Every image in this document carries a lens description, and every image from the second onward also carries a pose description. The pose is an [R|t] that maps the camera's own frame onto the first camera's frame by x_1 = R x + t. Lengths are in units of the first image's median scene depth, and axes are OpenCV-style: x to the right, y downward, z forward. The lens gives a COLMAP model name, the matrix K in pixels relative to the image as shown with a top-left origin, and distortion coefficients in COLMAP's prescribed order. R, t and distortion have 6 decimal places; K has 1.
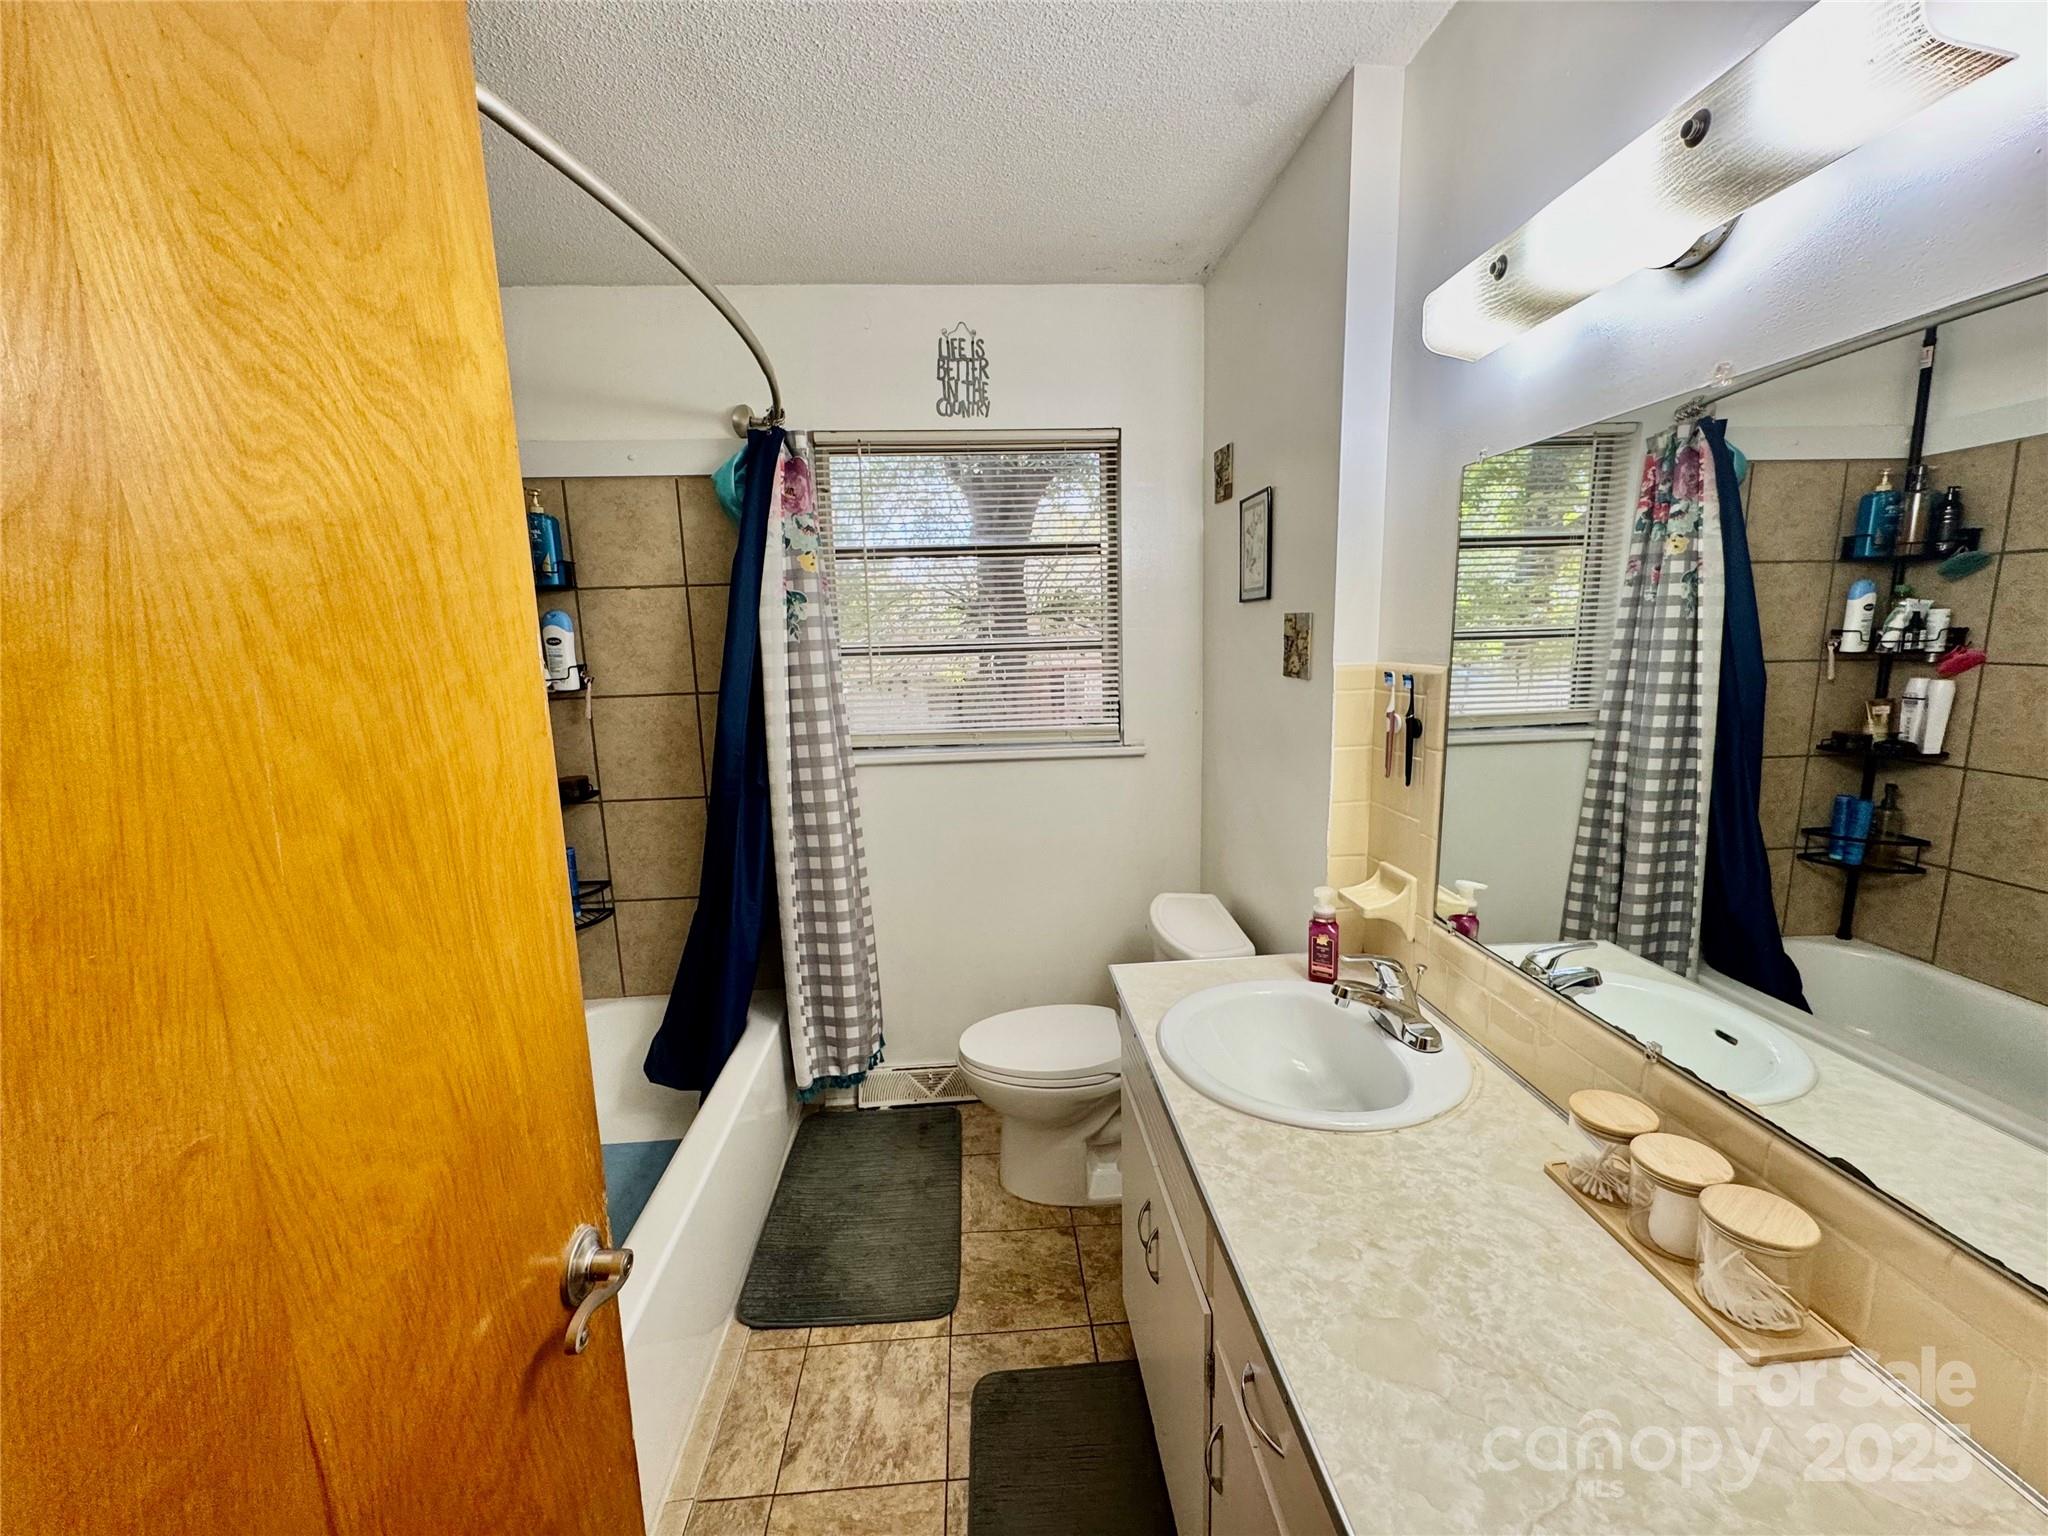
lens RADIAL K [[818.3, 0, 1024.3], [0, 818.3, 767.0], [0, 0, 1]] dist [-0.003627, 0.000640]
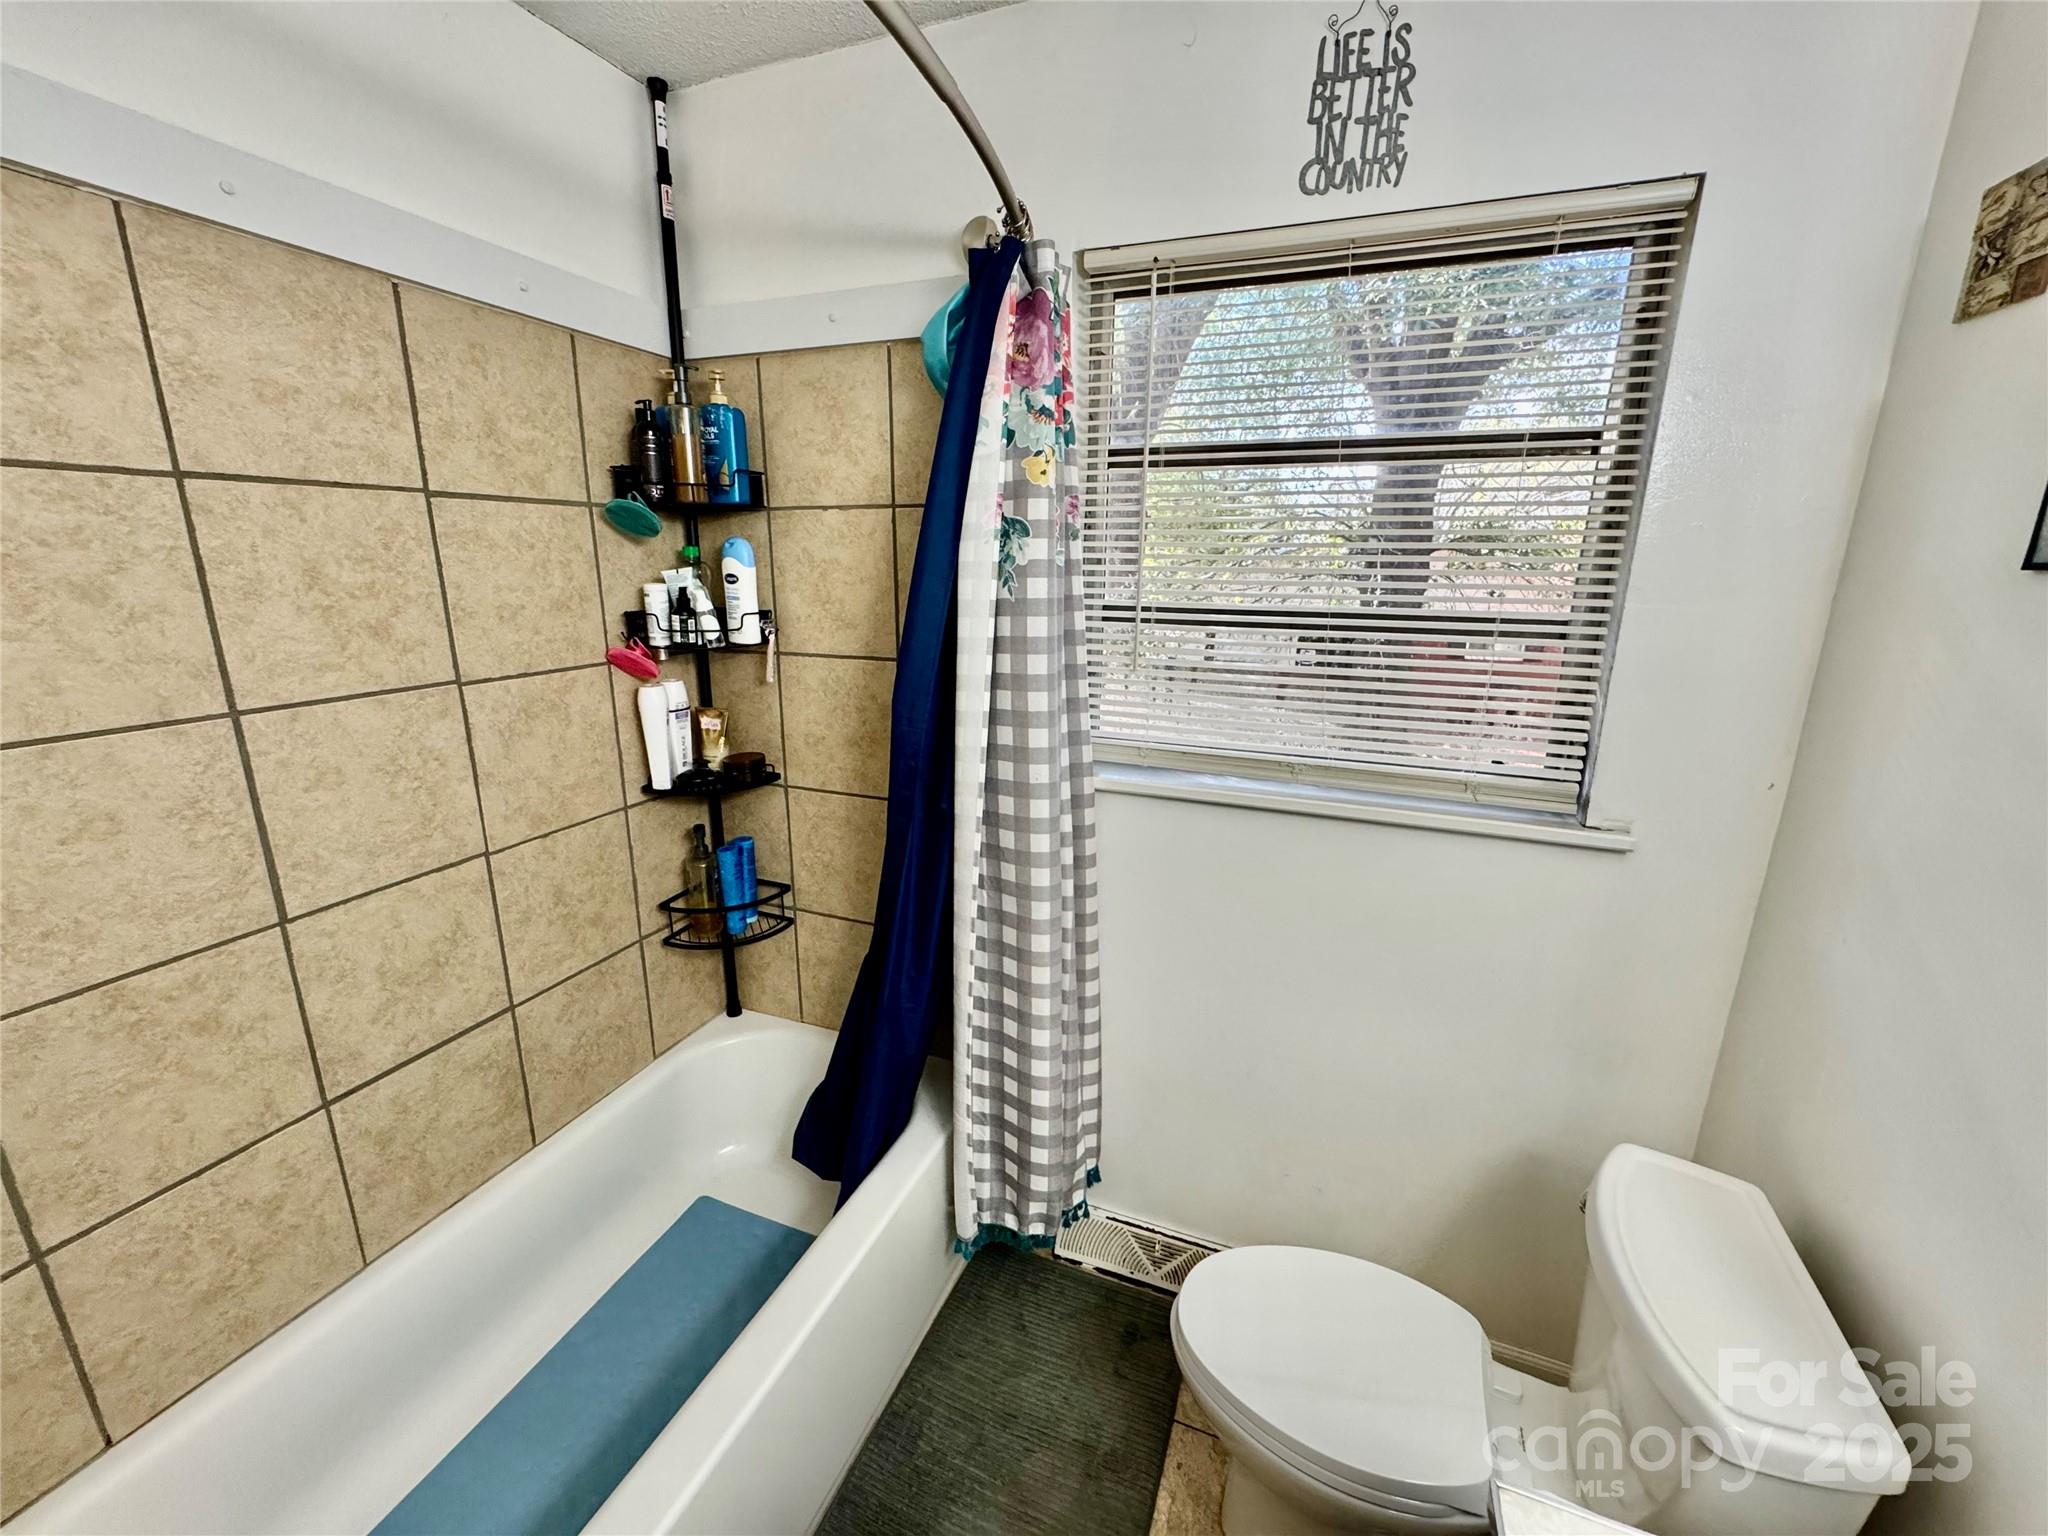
lens RADIAL K [[818.3, 0, 1023.1], [0, 818.3, 768.6], [0, 0, 1]] dist [-0.003627, 0.000640]
pose [[0.900793, 0.143705, -0.409781, 0.007068], [-0.105201, 0.987763, 0.115138, -0.092851], [0.421313, -0.060606, 0.904888, 0.403178]]
